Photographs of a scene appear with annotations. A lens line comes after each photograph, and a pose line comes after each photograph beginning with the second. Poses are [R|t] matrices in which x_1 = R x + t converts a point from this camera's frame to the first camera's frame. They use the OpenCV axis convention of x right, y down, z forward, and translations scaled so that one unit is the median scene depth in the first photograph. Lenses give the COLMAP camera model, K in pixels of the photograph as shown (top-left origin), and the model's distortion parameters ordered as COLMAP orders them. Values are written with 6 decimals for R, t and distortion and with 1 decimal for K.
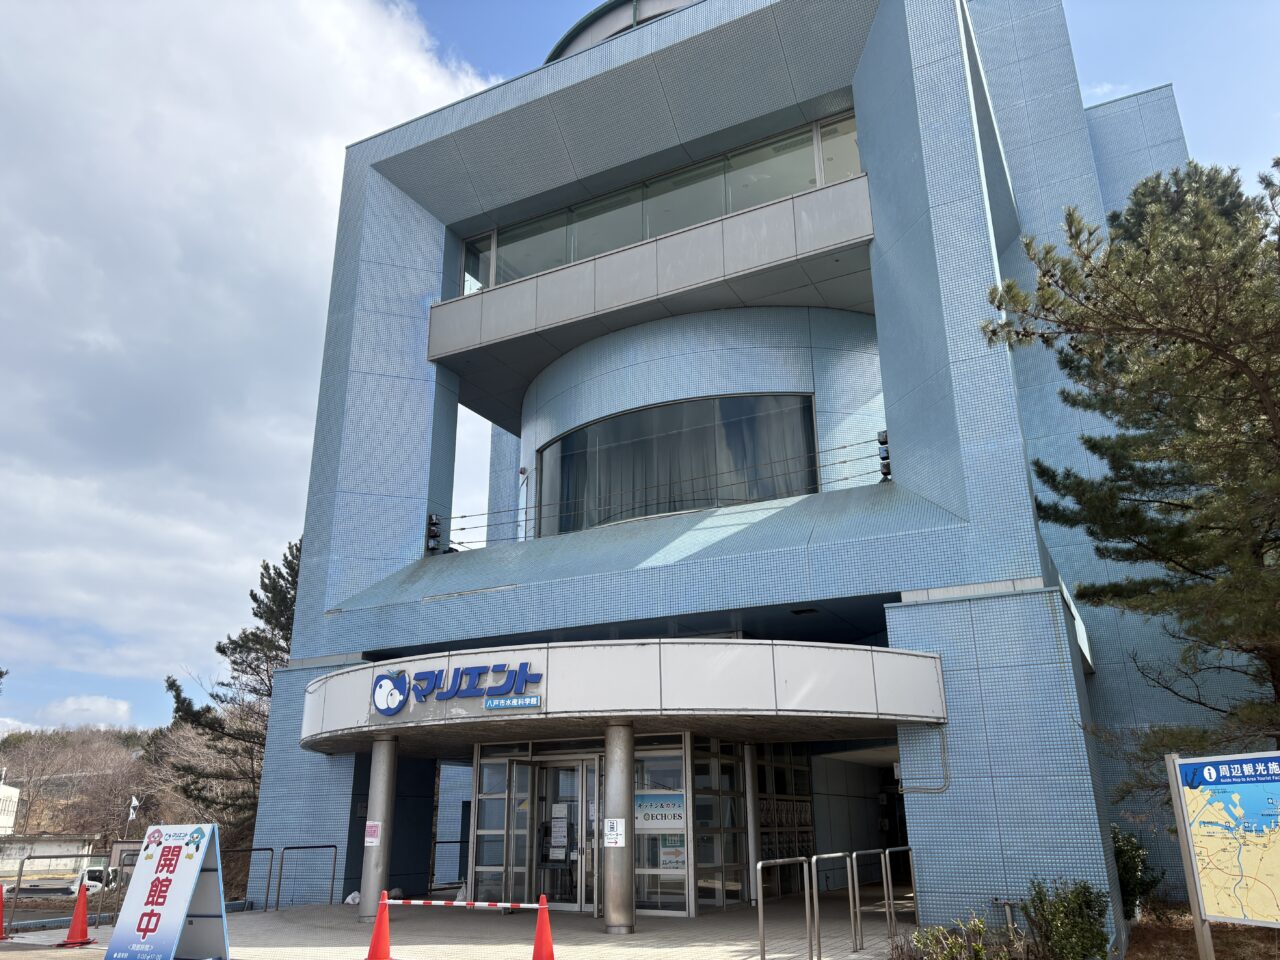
lens RADIAL K [[970.9, 0, 626.9], [0, 970.9, 471.6], [0, 0, 1]] dist [0.021424, -0.013127]
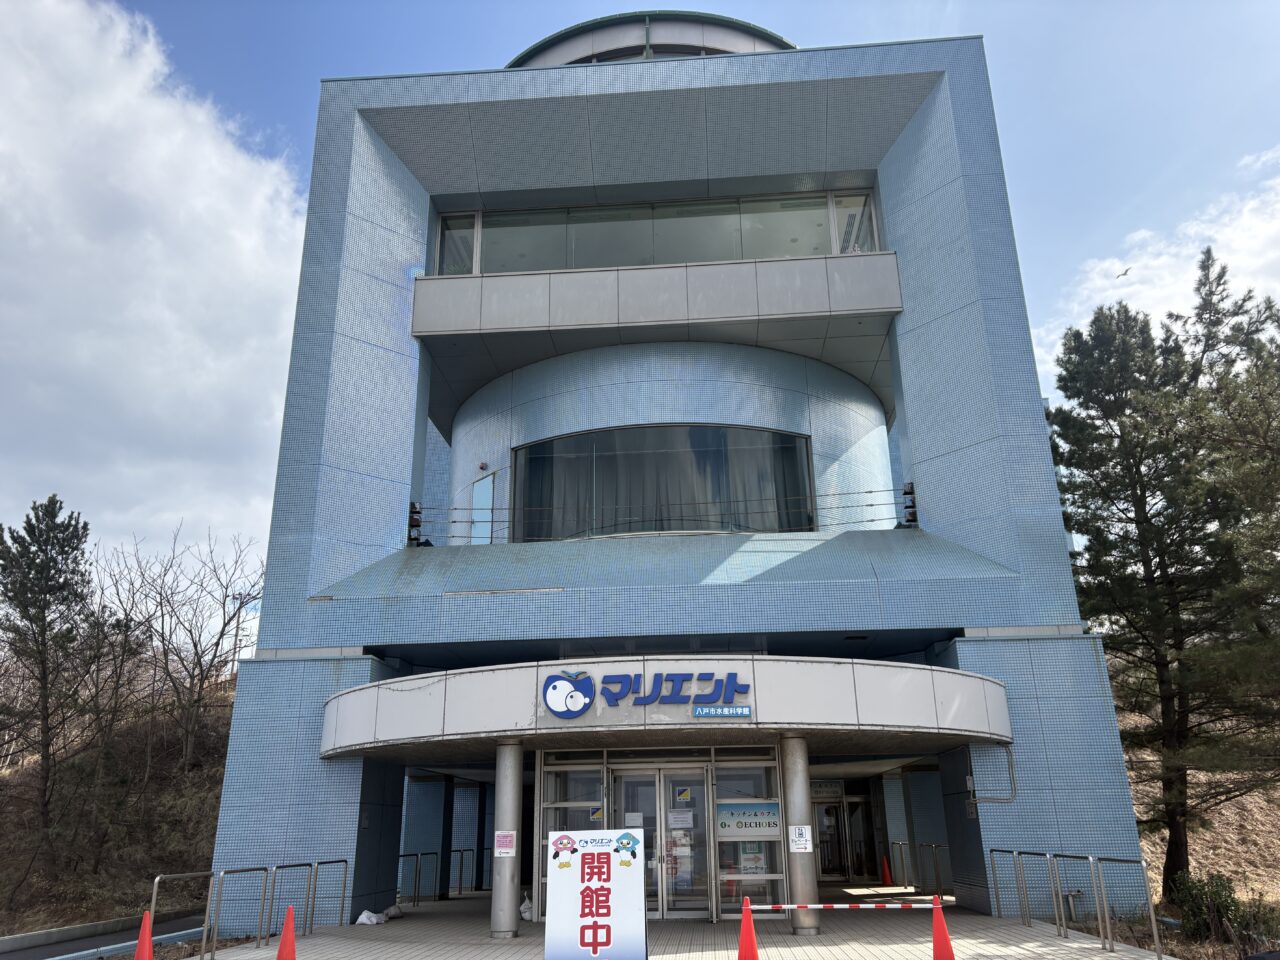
lens RADIAL K [[970.9, 0, 644.2], [0, 970.9, 476.7], [0, 0, 1]] dist [0.021424, -0.013127]
pose [[0.914463, 0.132600, 0.382329, -0.567993], [-0.129249, 0.991010, -0.034565, 0.037872], [-0.383475, -0.017808, 0.923380, 0.092098]]
